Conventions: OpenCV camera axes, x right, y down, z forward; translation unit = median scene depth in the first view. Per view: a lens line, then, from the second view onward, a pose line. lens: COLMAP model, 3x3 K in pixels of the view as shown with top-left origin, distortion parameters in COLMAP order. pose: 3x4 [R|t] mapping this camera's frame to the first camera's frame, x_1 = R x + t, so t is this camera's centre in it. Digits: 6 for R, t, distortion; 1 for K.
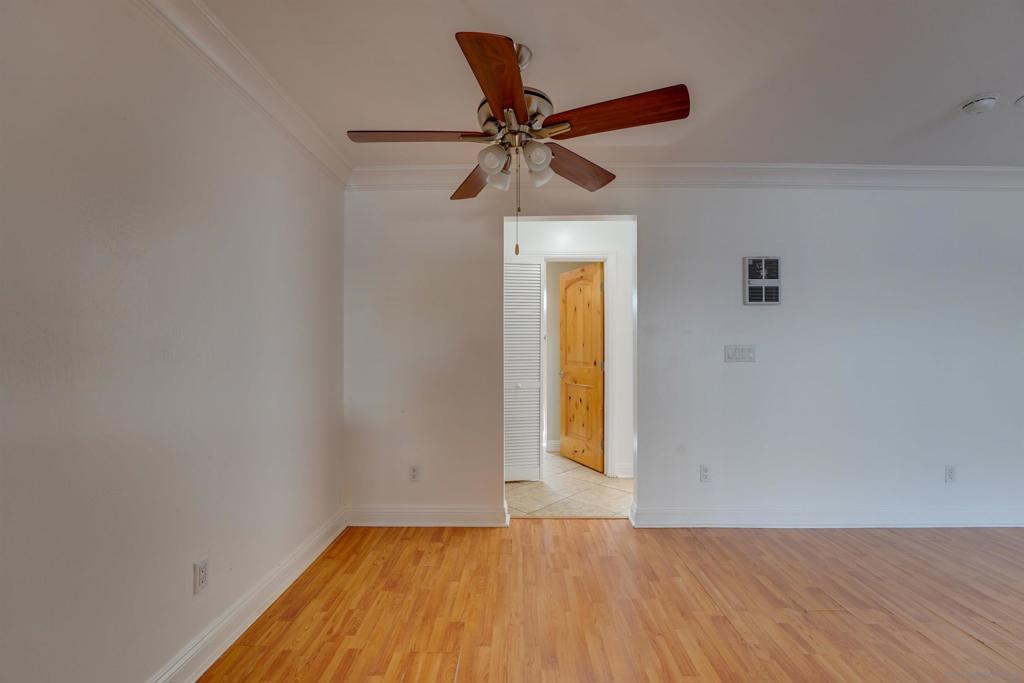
lens RADIAL K [[418.5, 0, 513.1], [0, 418.5, 343.2], [0, 0, 1]] dist [-0.029948, 0.003872]
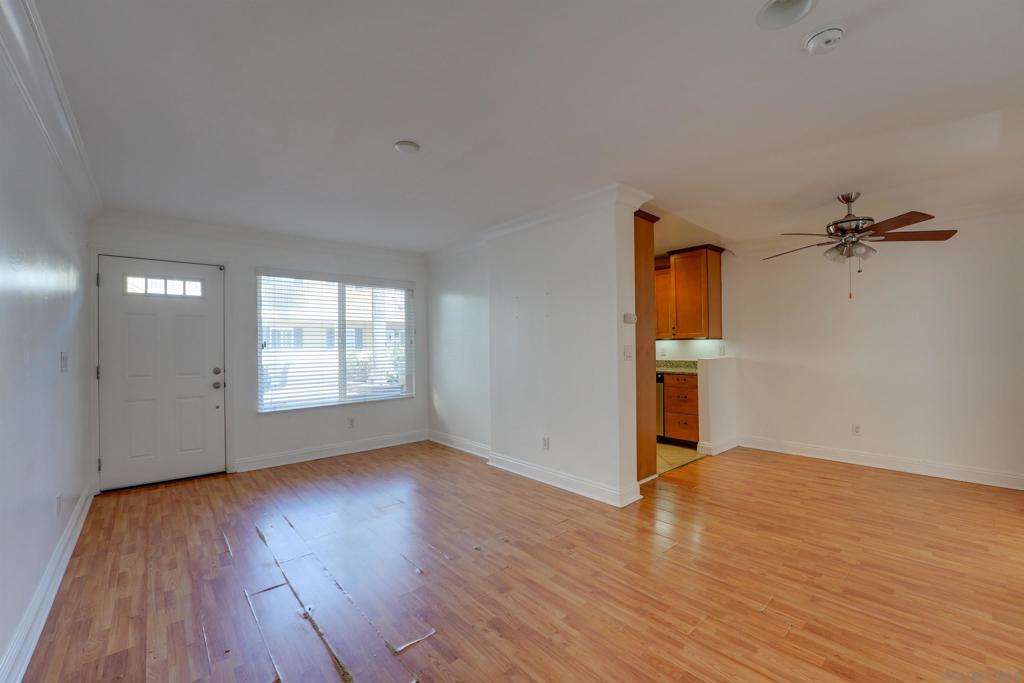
lens RADIAL K [[418.5, 0, 513.1], [0, 418.5, 343.2], [0, 0, 1]] dist [-0.029948, 0.003872]
pose [[-0.738011, 0.002932, -0.674782, 1.866543], [0.018175, 0.999714, -0.015535, 0.003075], [0.674544, -0.023729, -0.737853, 1.015945]]
